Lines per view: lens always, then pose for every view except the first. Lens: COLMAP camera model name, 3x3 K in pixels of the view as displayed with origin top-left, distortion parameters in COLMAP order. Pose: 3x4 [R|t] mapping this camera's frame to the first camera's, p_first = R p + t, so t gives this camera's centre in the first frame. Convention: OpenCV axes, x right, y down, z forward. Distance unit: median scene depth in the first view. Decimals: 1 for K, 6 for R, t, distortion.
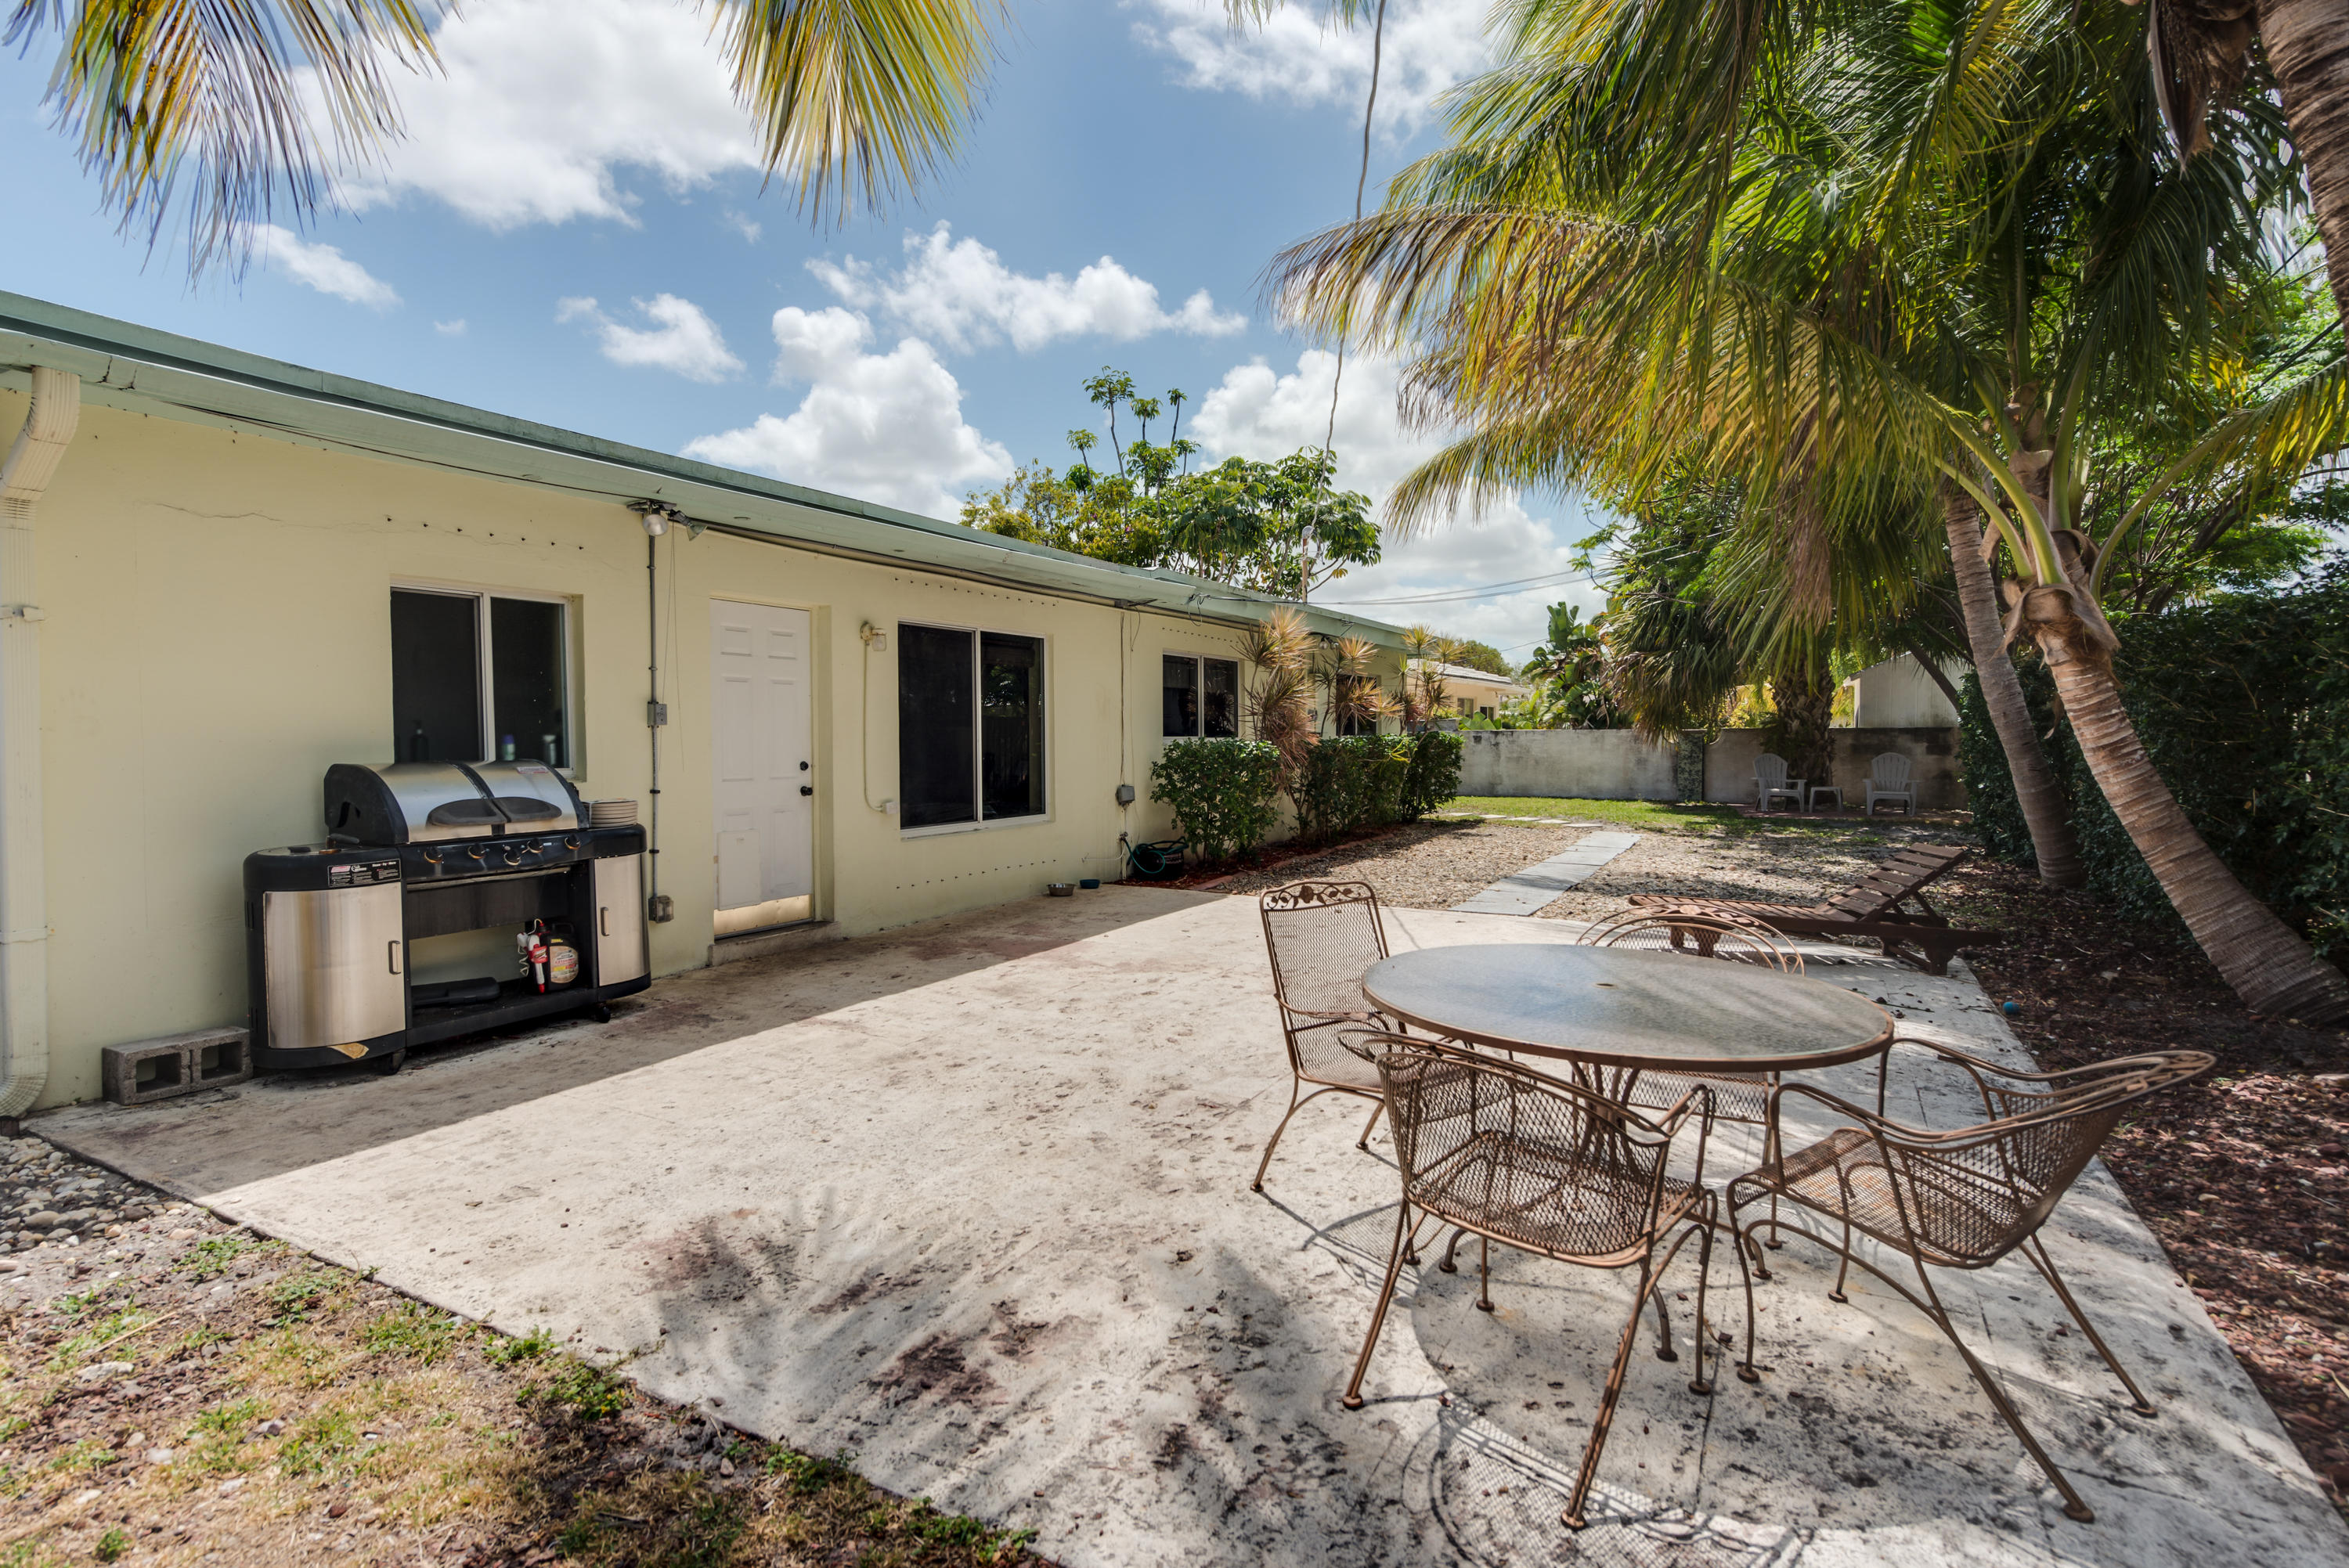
lens RADIAL K [[1213.8, 0, 1181.6], [0, 1213.8, 779.7], [0, 0, 1]] dist [-0.003836, -0.000194]
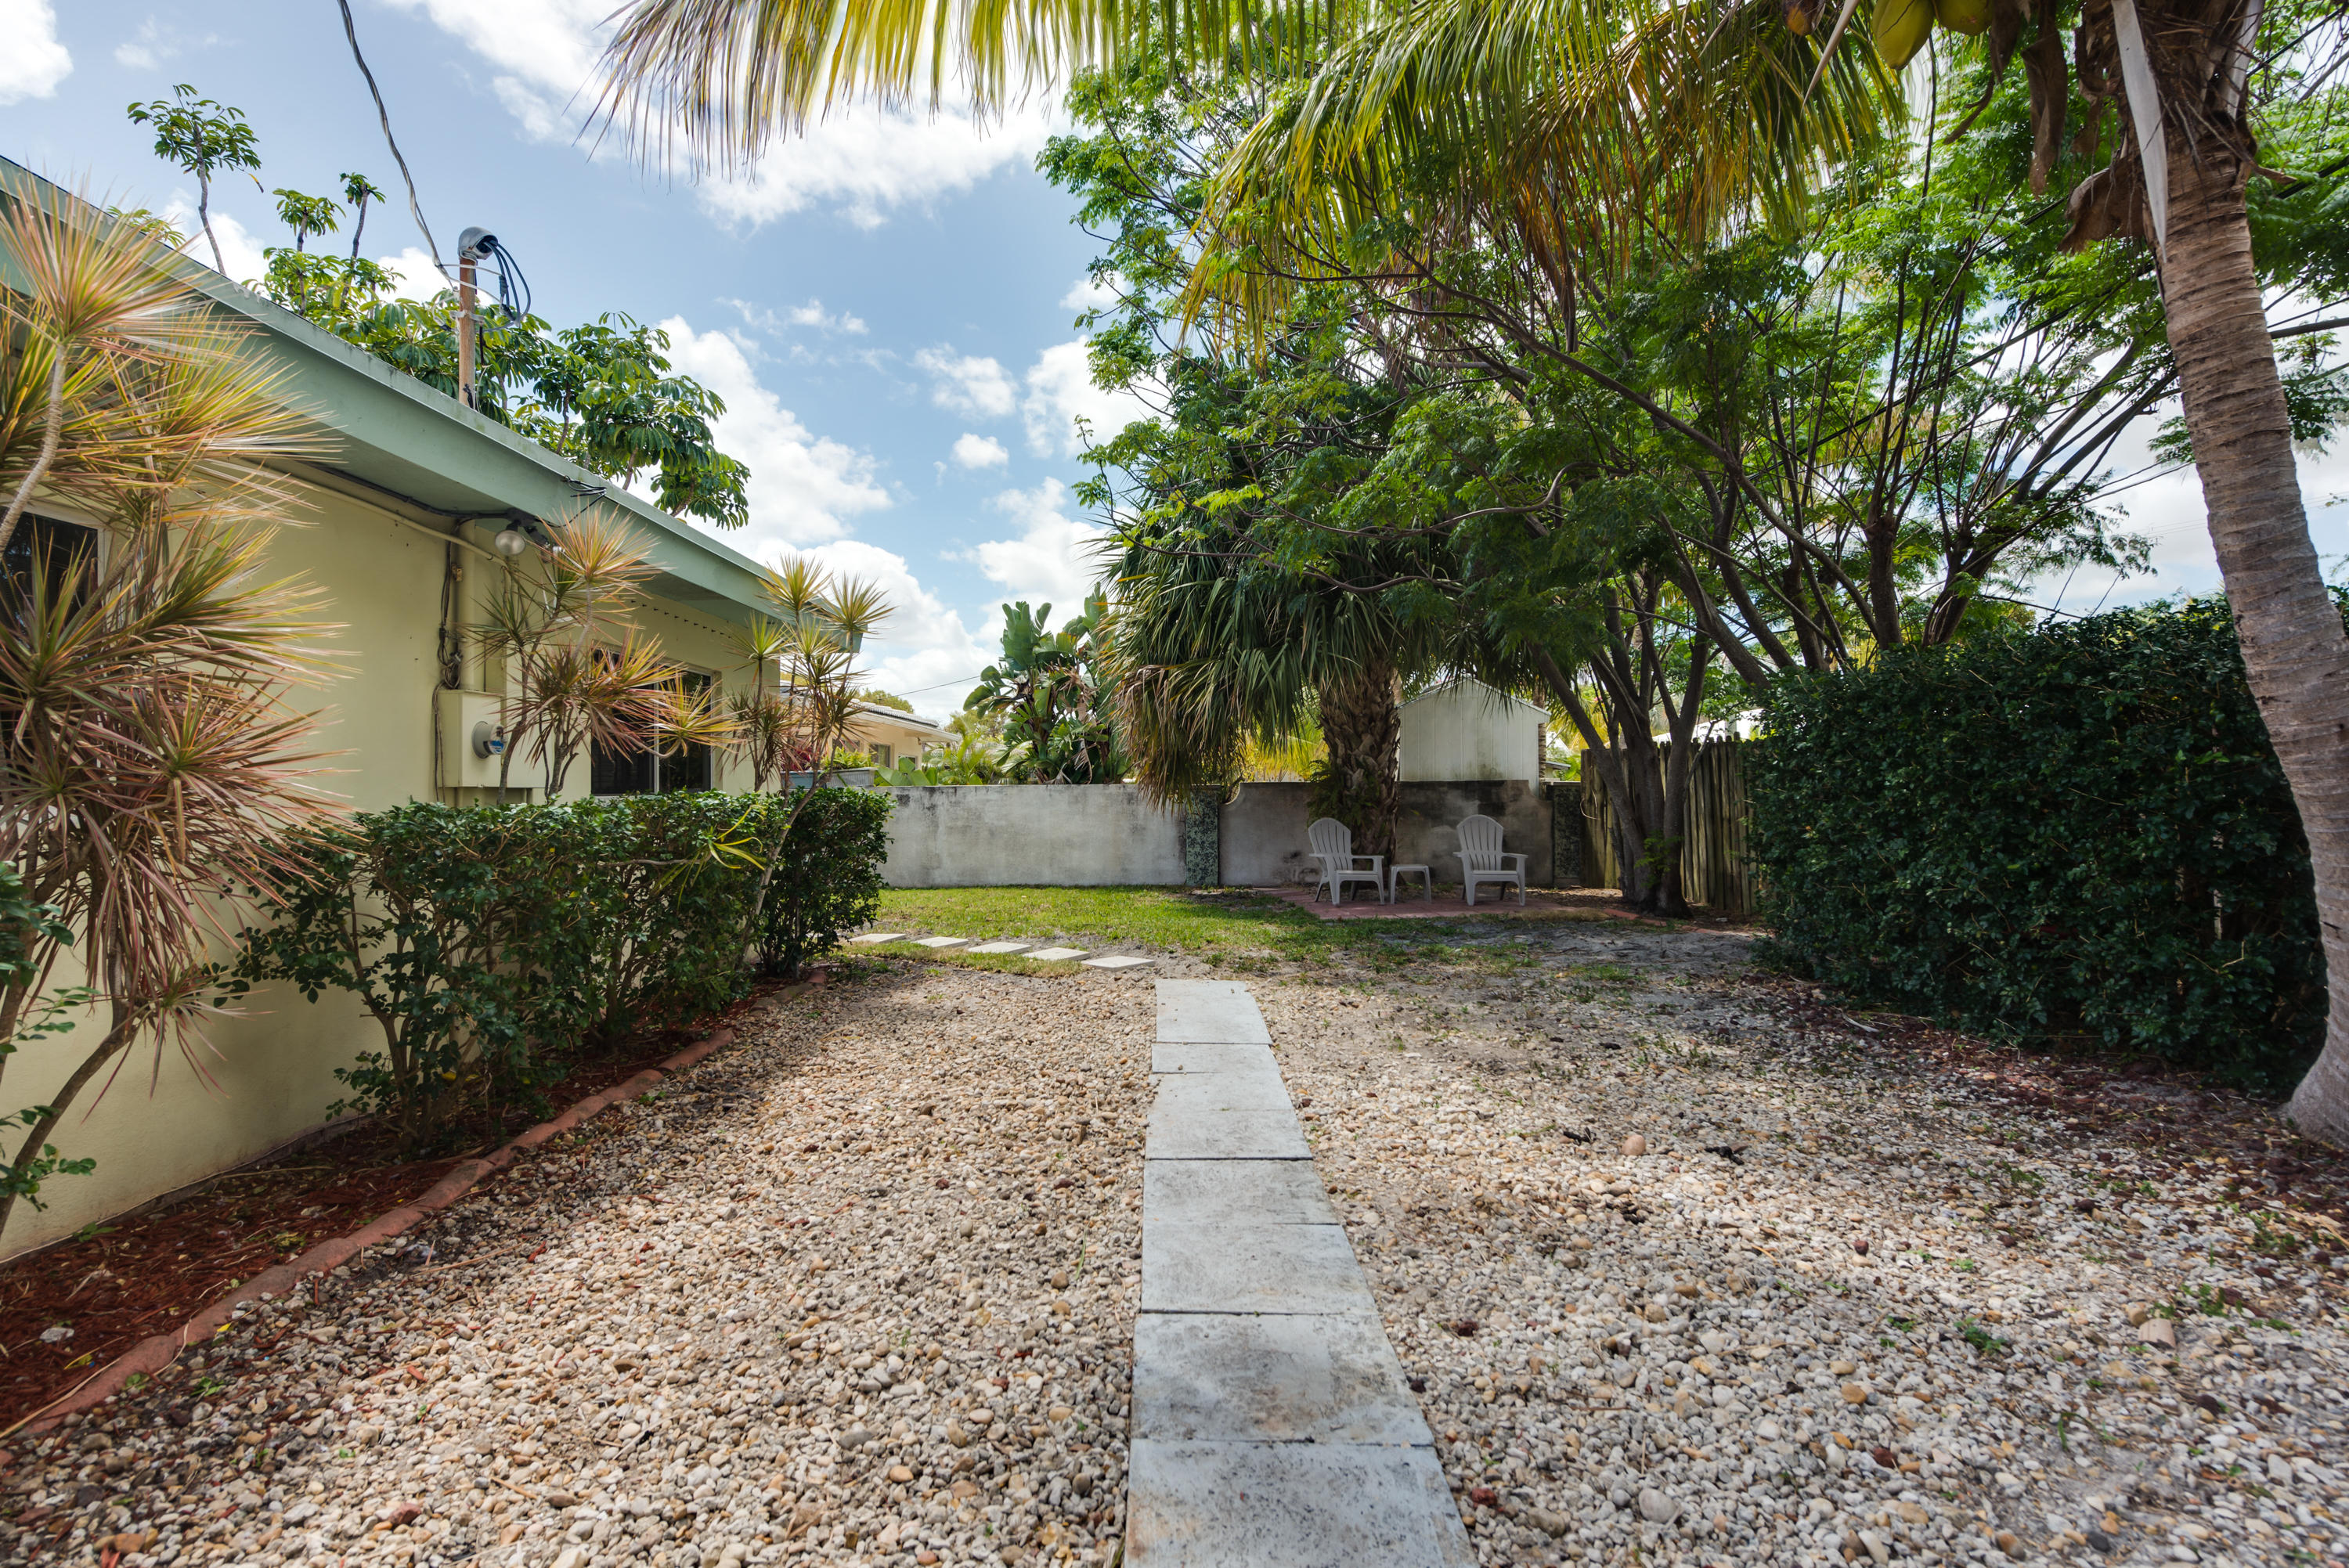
lens RADIAL K [[1213.8, 0, 1180.6], [0, 1213.8, 782.7], [0, 0, 1]] dist [-0.003836, -0.000194]
pose [[0.887699, -0.000918, 0.460423, 0.077400], [0.021483, 0.998991, -0.039429, -0.014036], [-0.459922, 0.044893, 0.886824, 0.361900]]
